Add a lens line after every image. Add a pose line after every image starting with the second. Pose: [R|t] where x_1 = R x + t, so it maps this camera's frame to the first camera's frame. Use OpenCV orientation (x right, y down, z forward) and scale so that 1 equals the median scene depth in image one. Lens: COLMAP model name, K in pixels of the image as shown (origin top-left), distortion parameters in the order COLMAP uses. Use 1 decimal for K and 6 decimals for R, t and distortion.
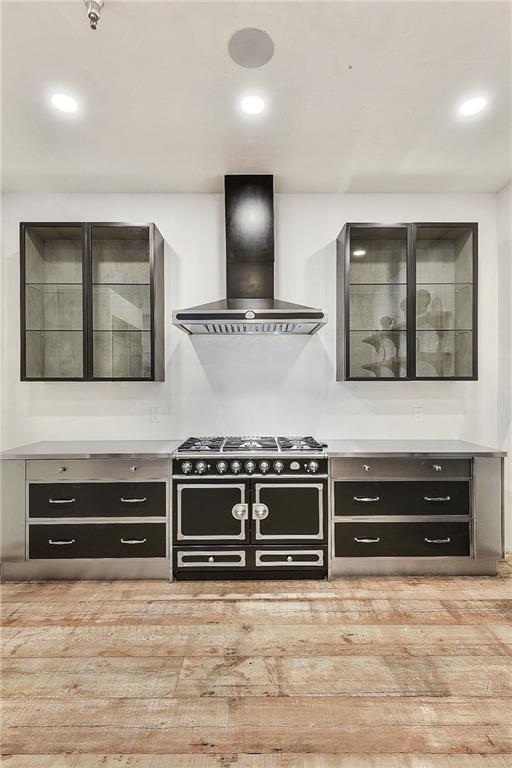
lens RADIAL K [[392.3, 0, 250.1], [0, 392.3, 388.3], [0, 0, 1]] dist [0.013947, -0.001634]
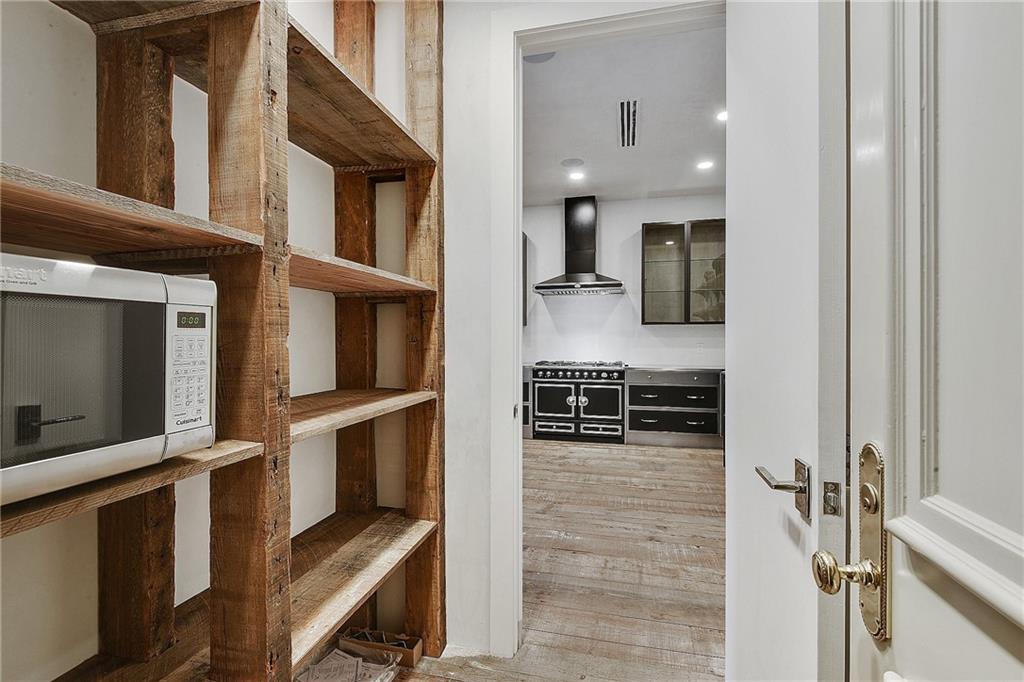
lens RADIAL K [[471.5, 0, 512.0], [0, 471.5, 340.6], [0, 0, 1]] dist [0.029460, -0.006935]
pose [[0.976207, 0.004064, -0.216804, 0.165591], [-0.004242, 0.999991, -0.000356, 0.053165], [0.216801, 0.001268, 0.976215, -1.056365]]
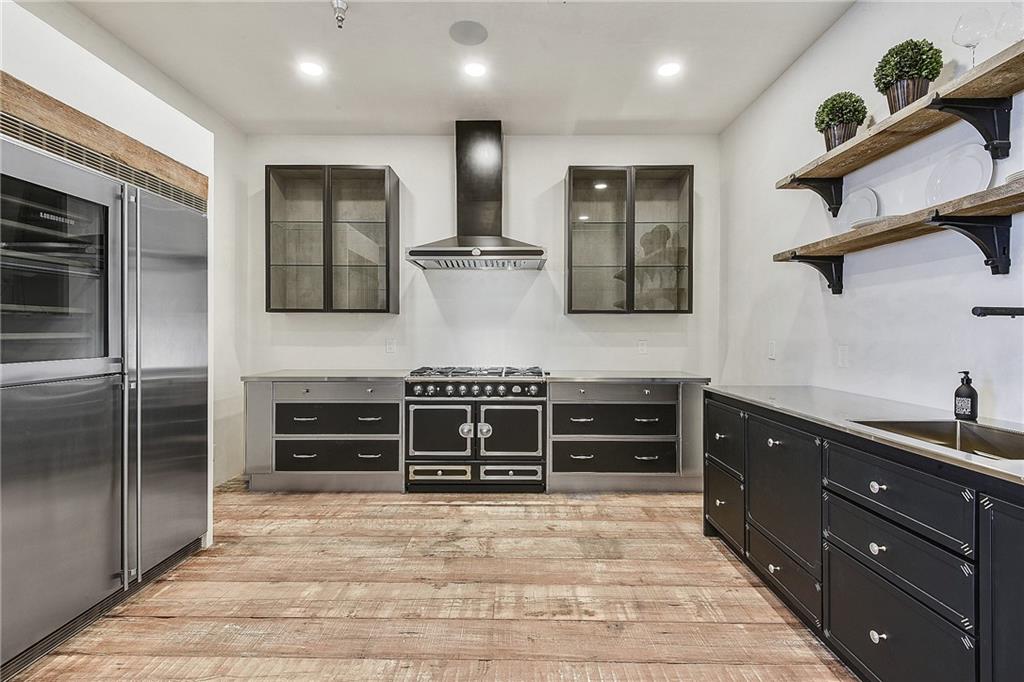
lens RADIAL K [[471.5, 0, 507.3], [0, 471.5, 335.5], [0, 0, 1]] dist [0.029460, -0.006935]
pose [[0.999986, 0.004114, -0.003384, 0.092016], [-0.004111, 0.999991, 0.000827, 0.045642], [0.003387, -0.000813, 0.999994, -0.322431]]
